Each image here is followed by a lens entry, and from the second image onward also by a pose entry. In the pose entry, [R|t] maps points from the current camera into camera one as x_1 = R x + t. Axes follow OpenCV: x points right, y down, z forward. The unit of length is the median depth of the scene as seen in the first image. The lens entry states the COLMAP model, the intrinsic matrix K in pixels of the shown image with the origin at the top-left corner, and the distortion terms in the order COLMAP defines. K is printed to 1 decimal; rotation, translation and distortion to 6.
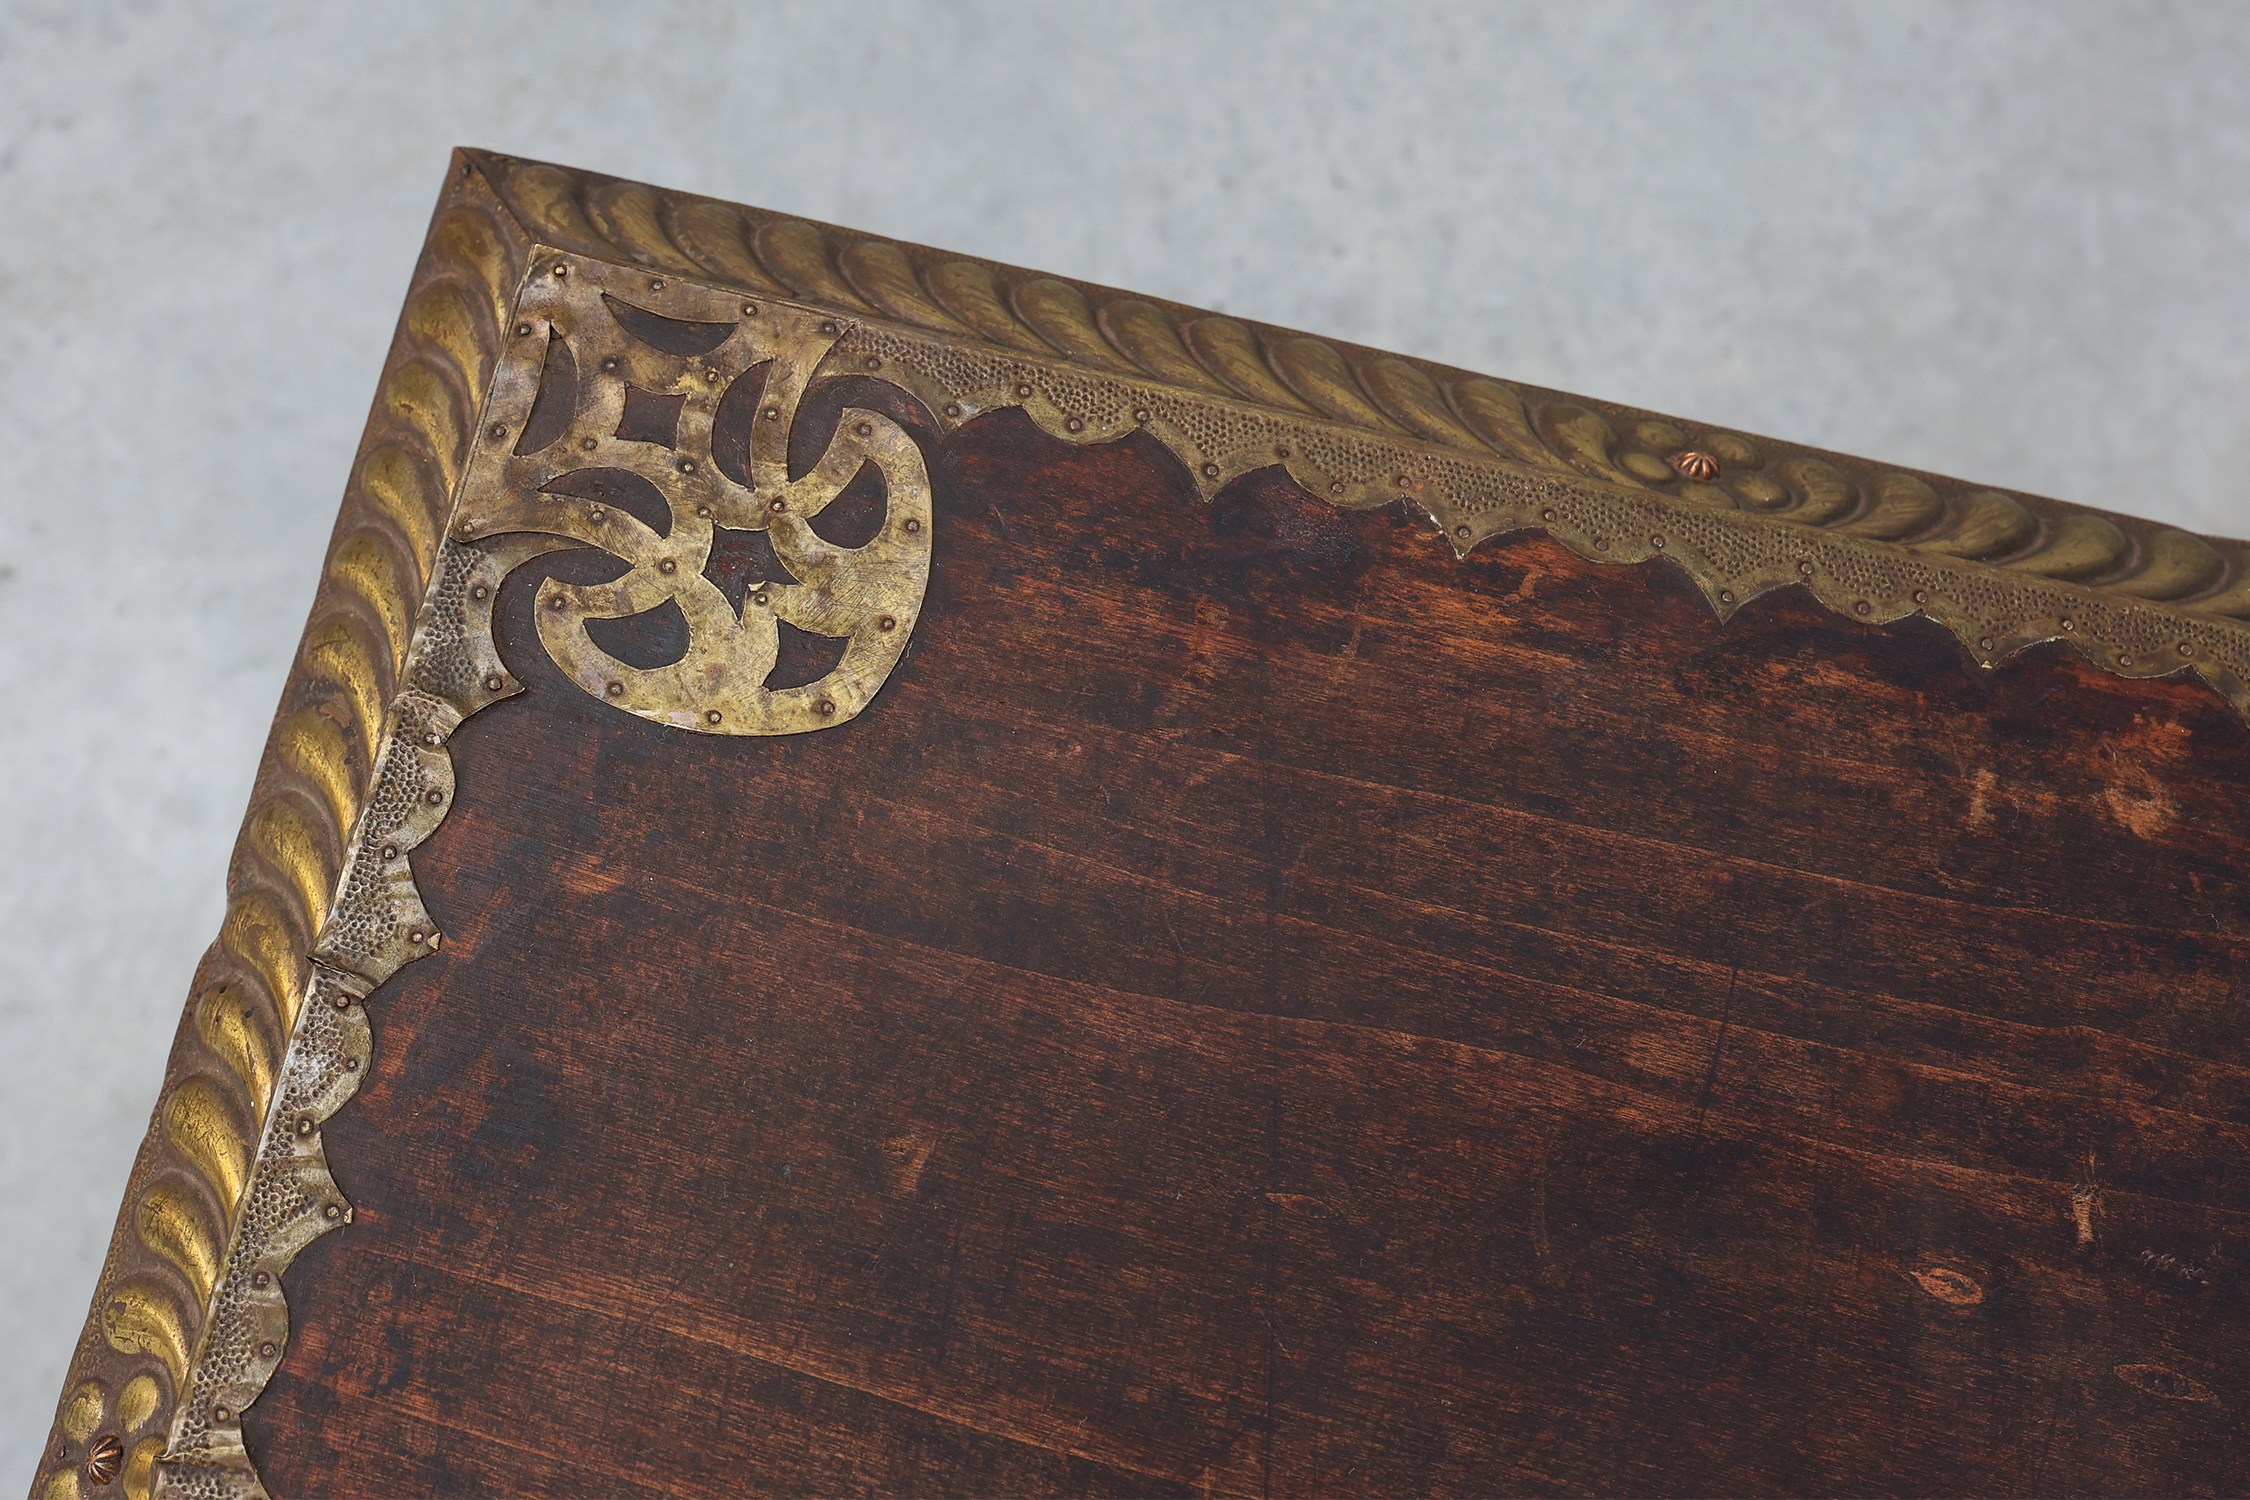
lens RADIAL K [[3598.6, 0, 1125.0], [0, 3598.6, 750.0], [0, 0, 1]] dist [-0.013900, 0.074545]
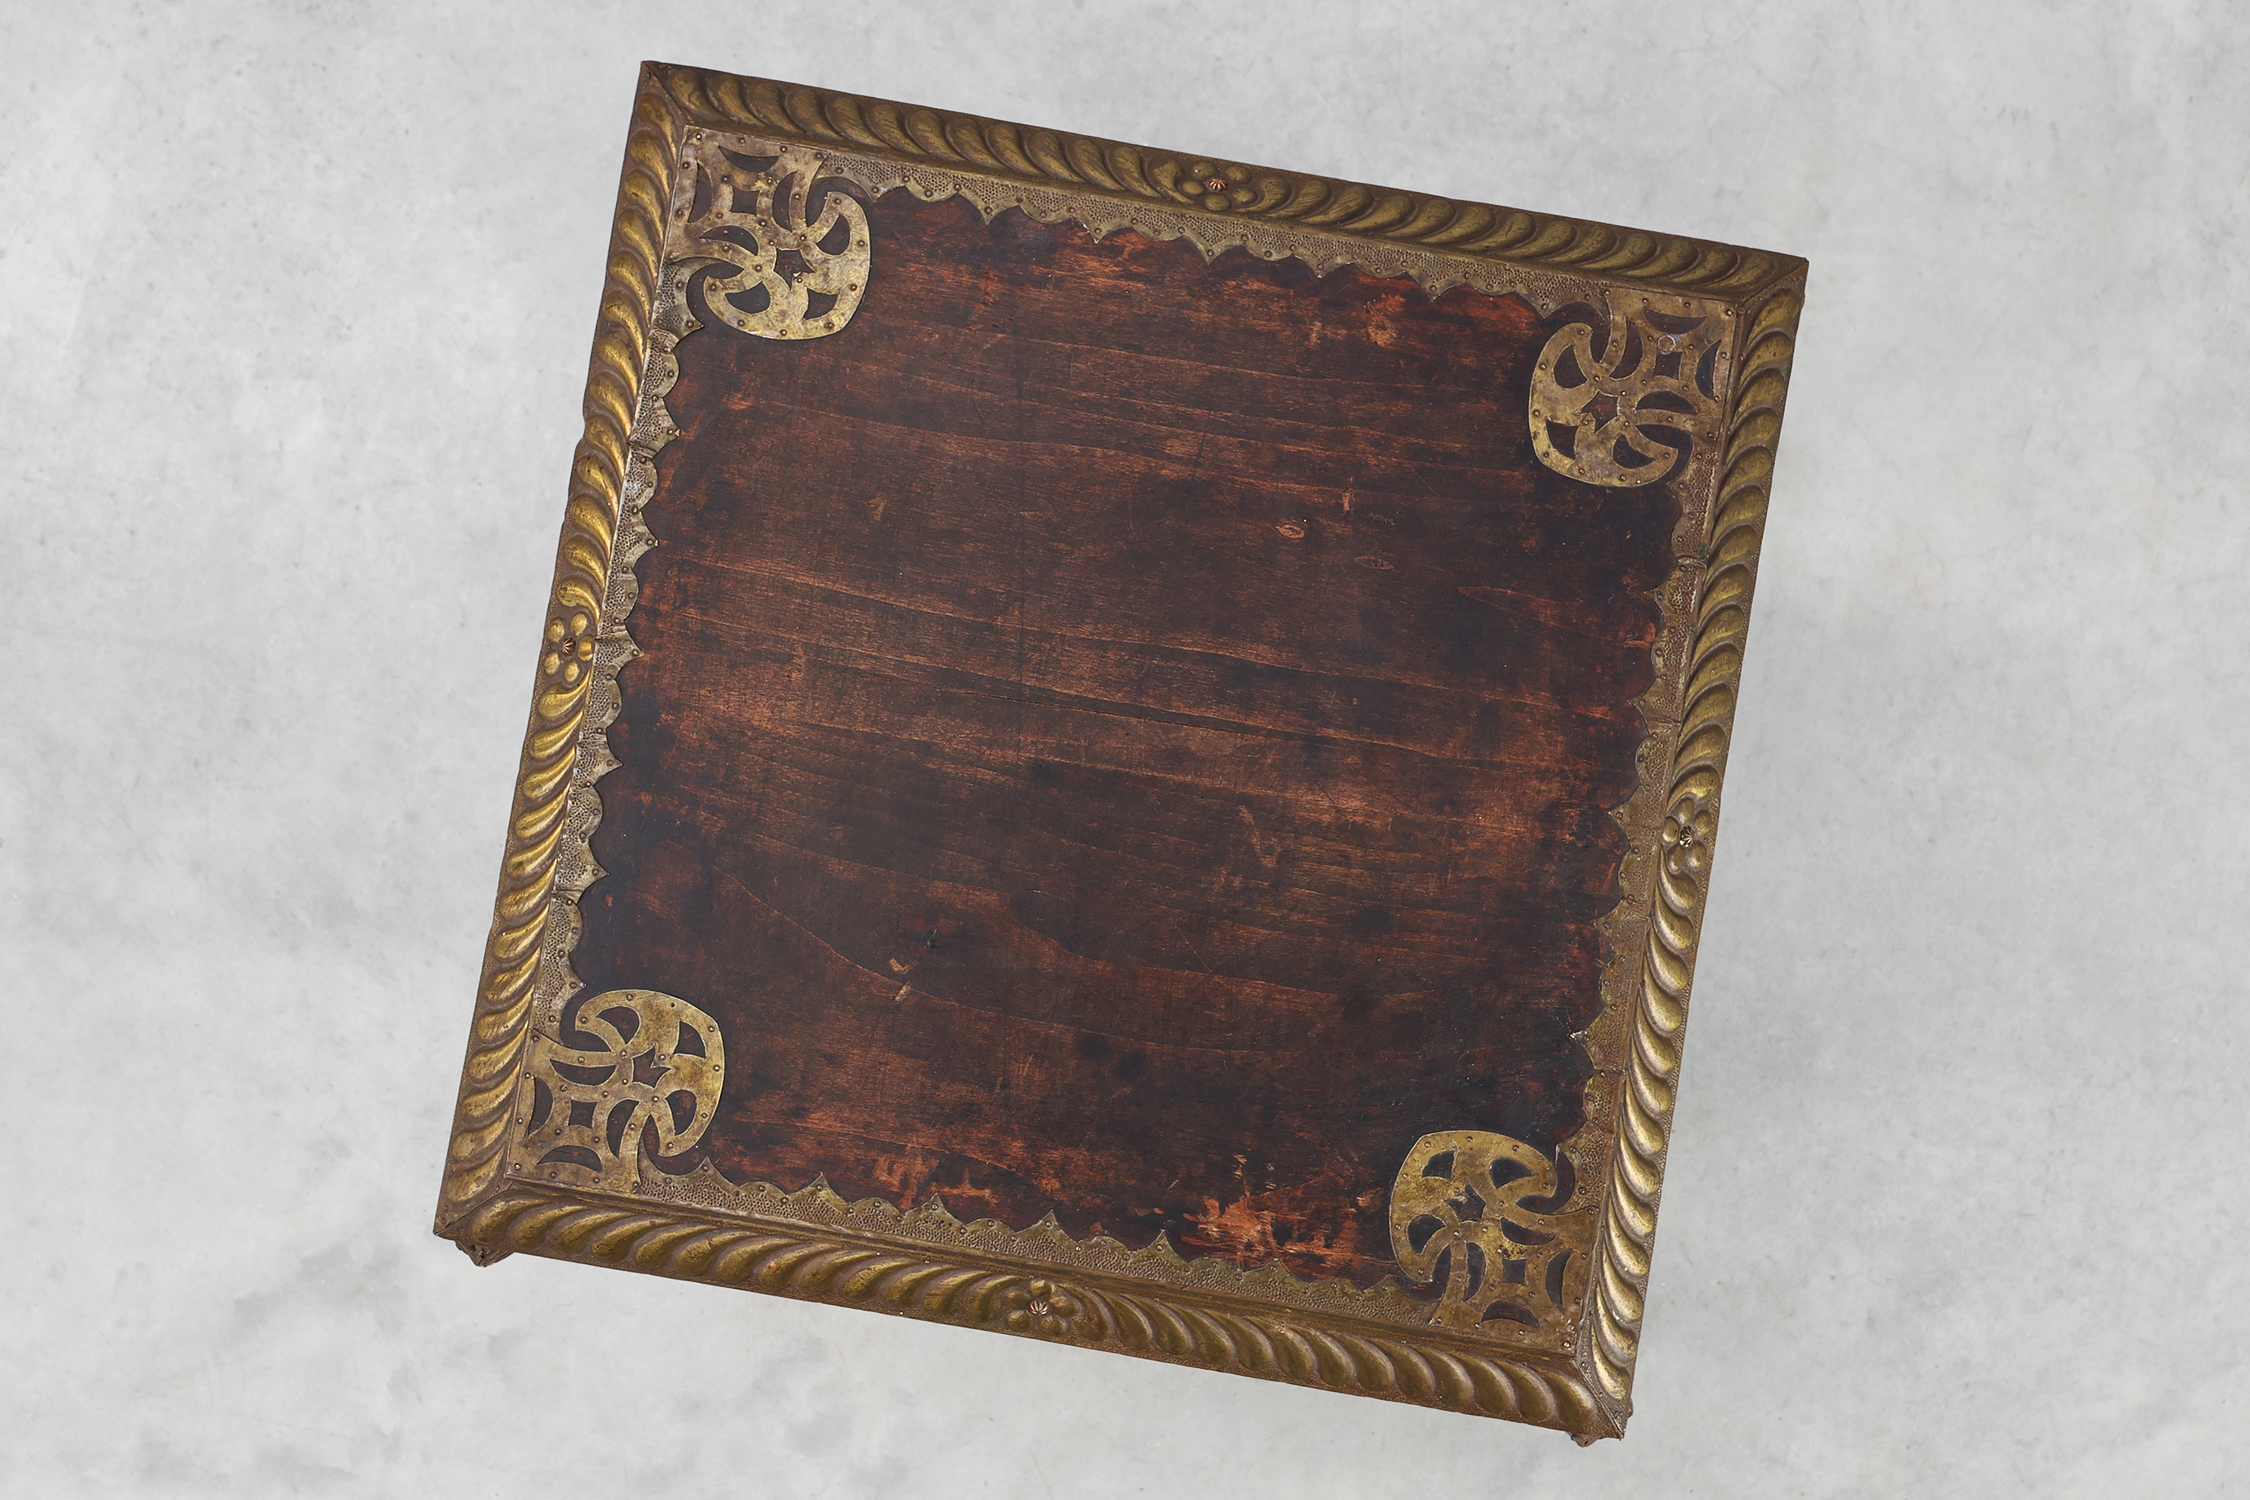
lens RADIAL K [[2359.9, 0, 1301.7], [0, 2359.9, 744.3], [0, 0, 1]] dist [-0.021206, -0.002044]
pose [[0.994897, -0.071050, 0.071637, 0.097516], [0.055180, 0.977575, 0.203228, -0.040485], [-0.084470, -0.198238, 0.976507, -0.620338]]
